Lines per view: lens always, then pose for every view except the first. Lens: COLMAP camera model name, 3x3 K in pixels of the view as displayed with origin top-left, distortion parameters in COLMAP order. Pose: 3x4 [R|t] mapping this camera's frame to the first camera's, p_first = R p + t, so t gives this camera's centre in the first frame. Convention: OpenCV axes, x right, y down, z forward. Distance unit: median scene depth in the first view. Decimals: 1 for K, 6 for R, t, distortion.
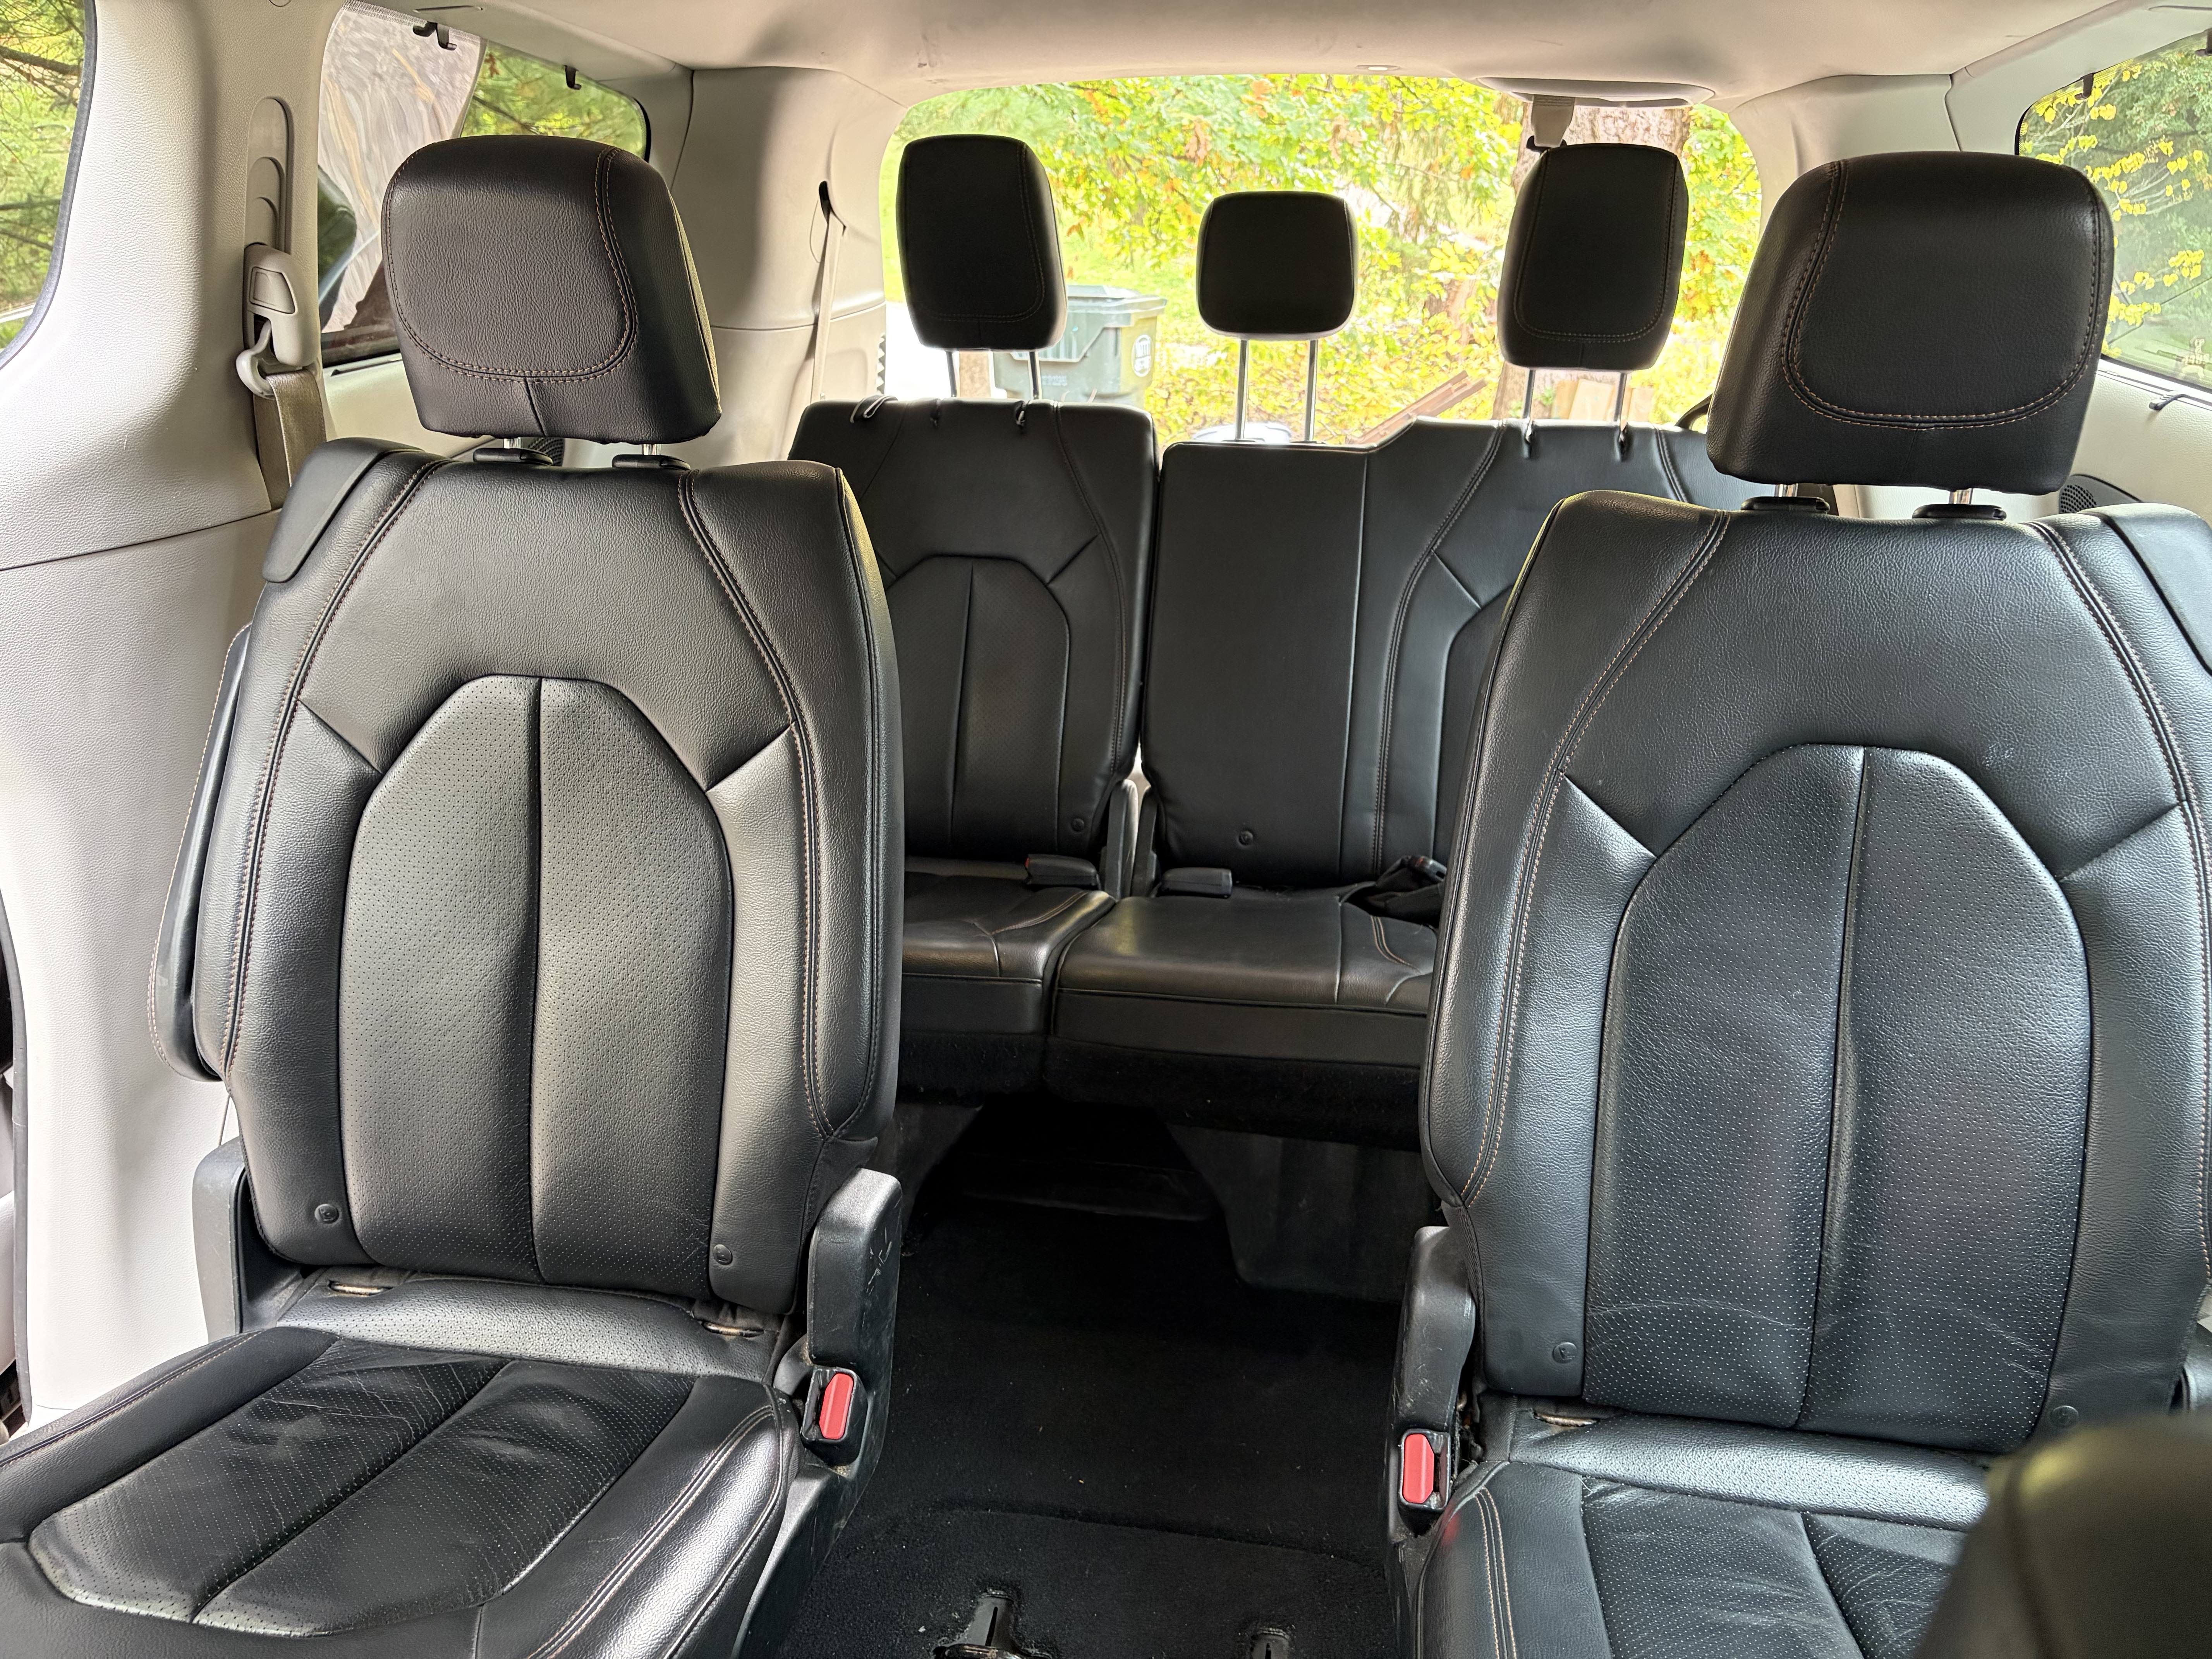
lens RADIAL K [[1658.0, 0, 1107.2], [0, 1658.0, 831.8], [0, 0, 1]] dist [0.015817, -0.007198]
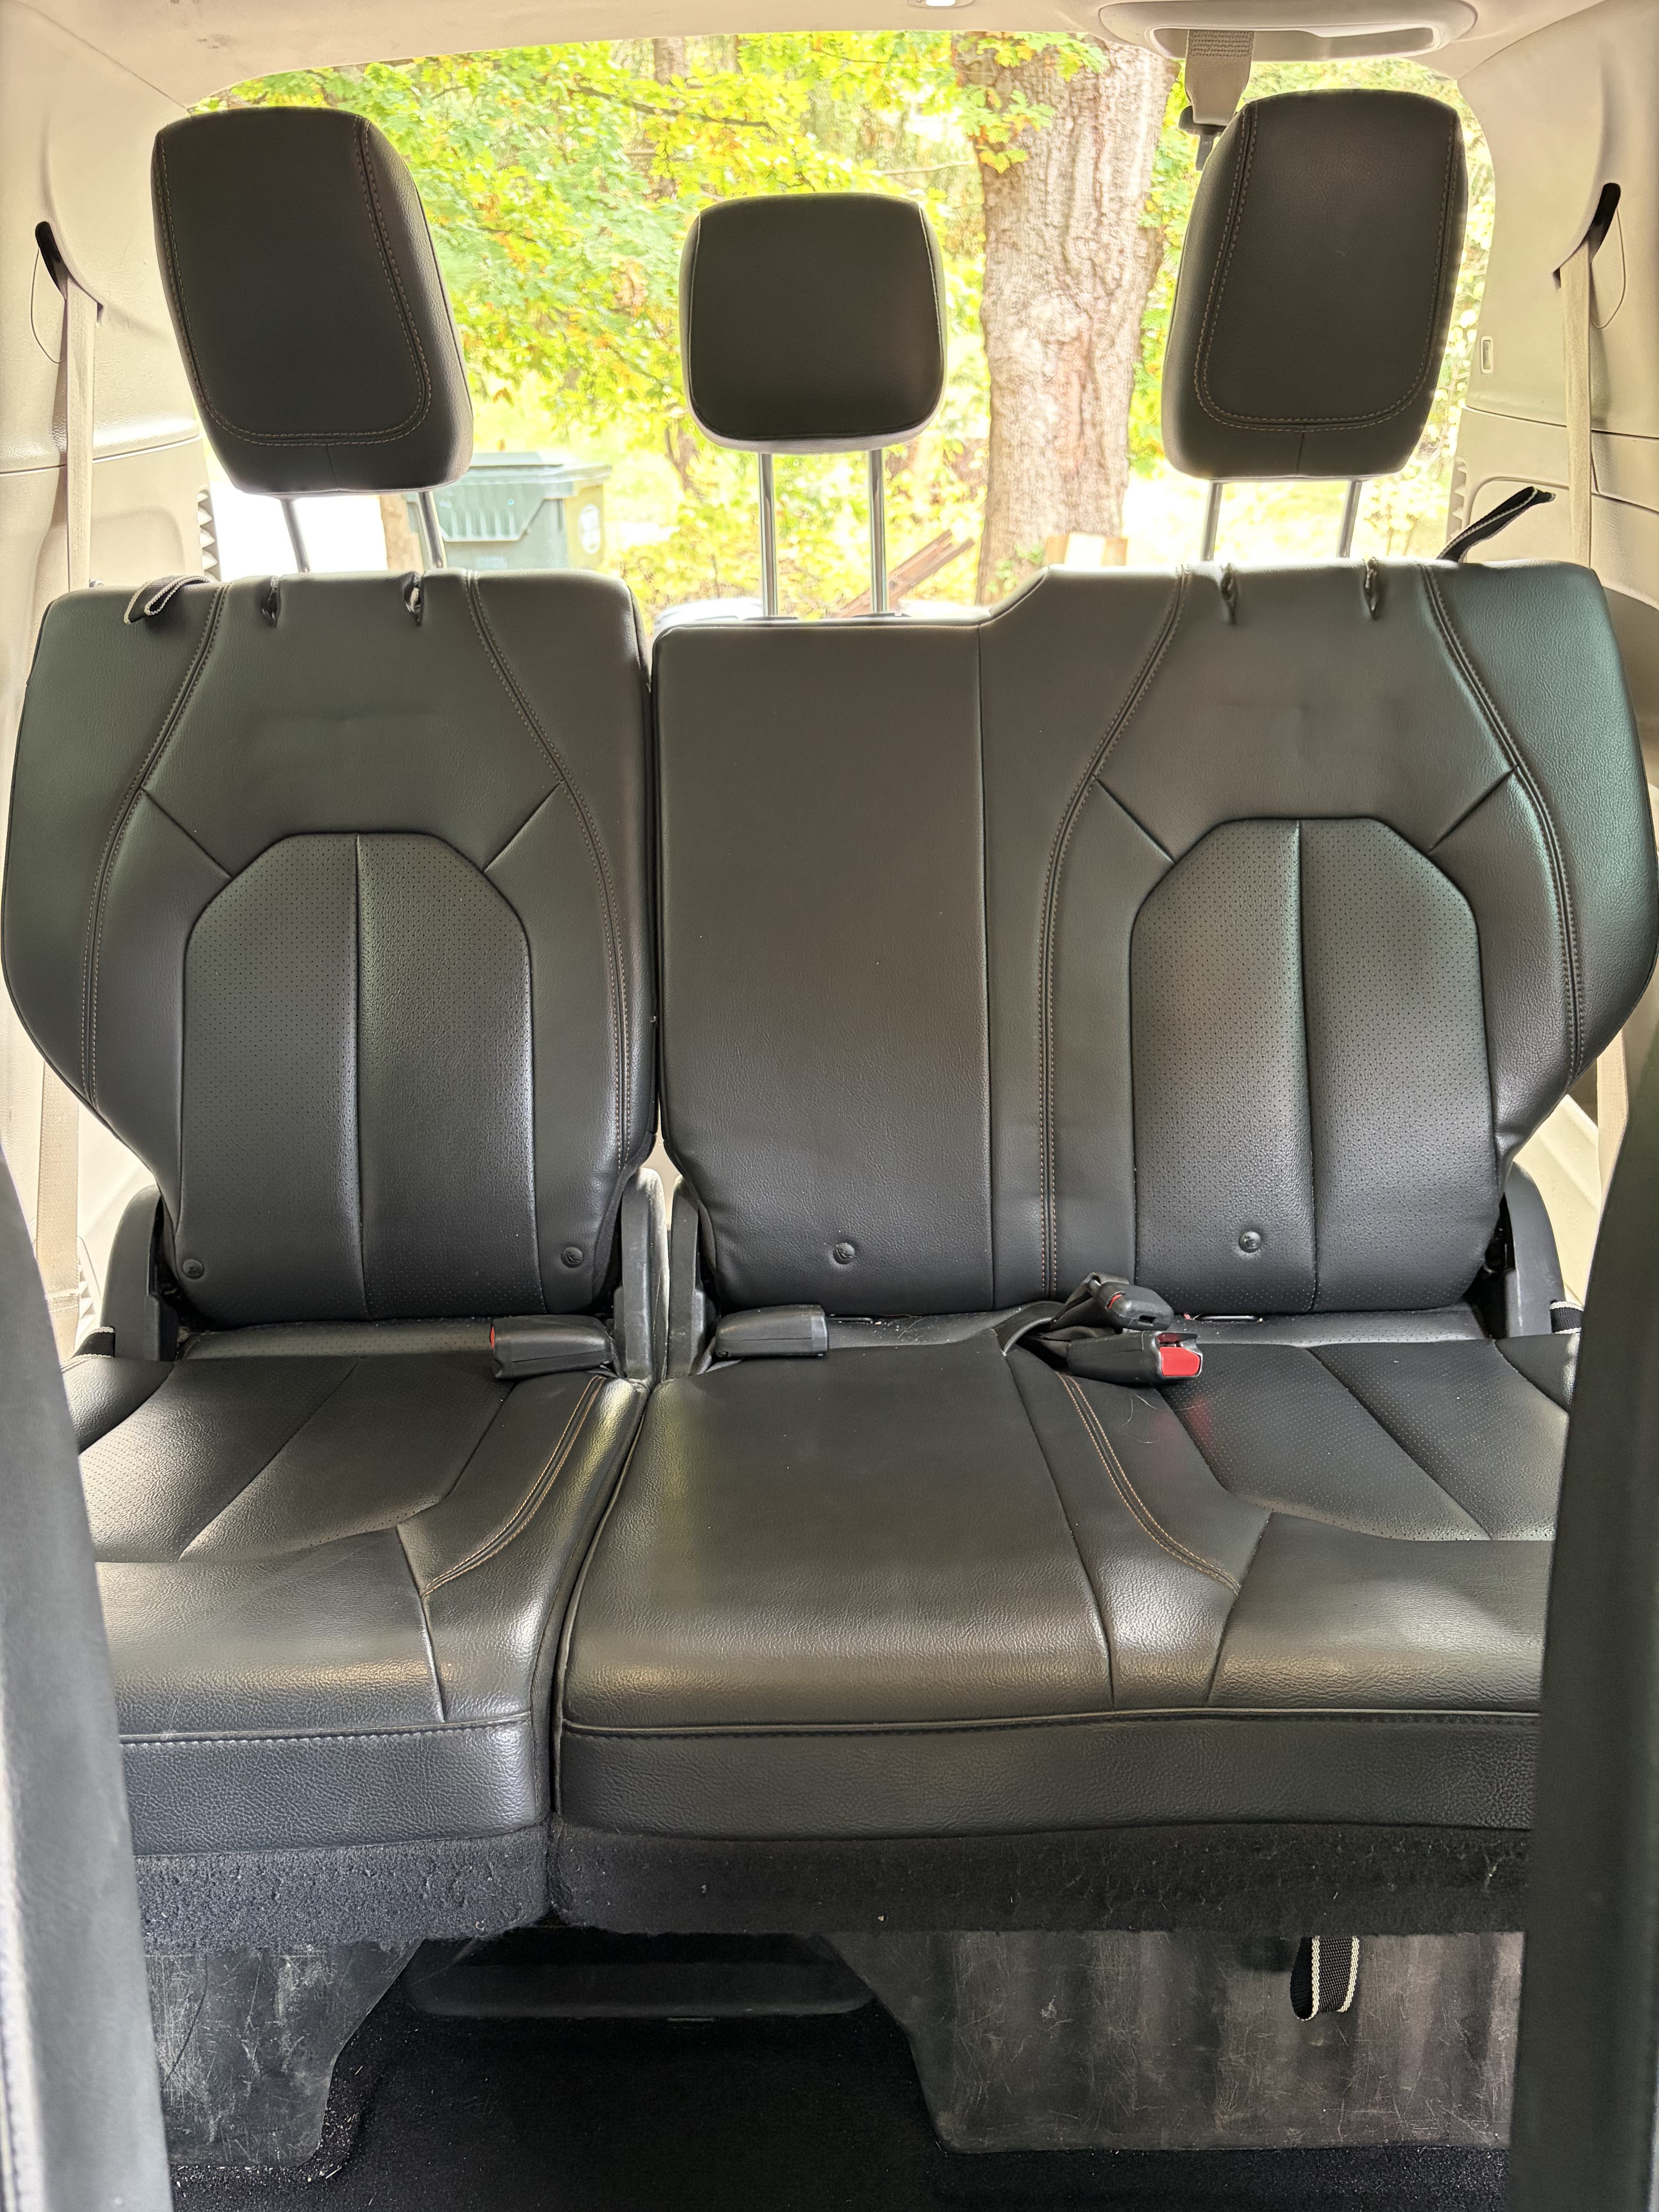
lens RADIAL K [[1658.0, 0, 835.9], [0, 1658.0, 1097.3], [0, 0, 1]] dist [0.015817, -0.007198]
pose [[0.986077, -0.094426, 0.136876, 0.000508], [0.087693, 0.994660, 0.054425, -0.085323], [-0.141284, -0.041664, 0.989092, 0.357510]]
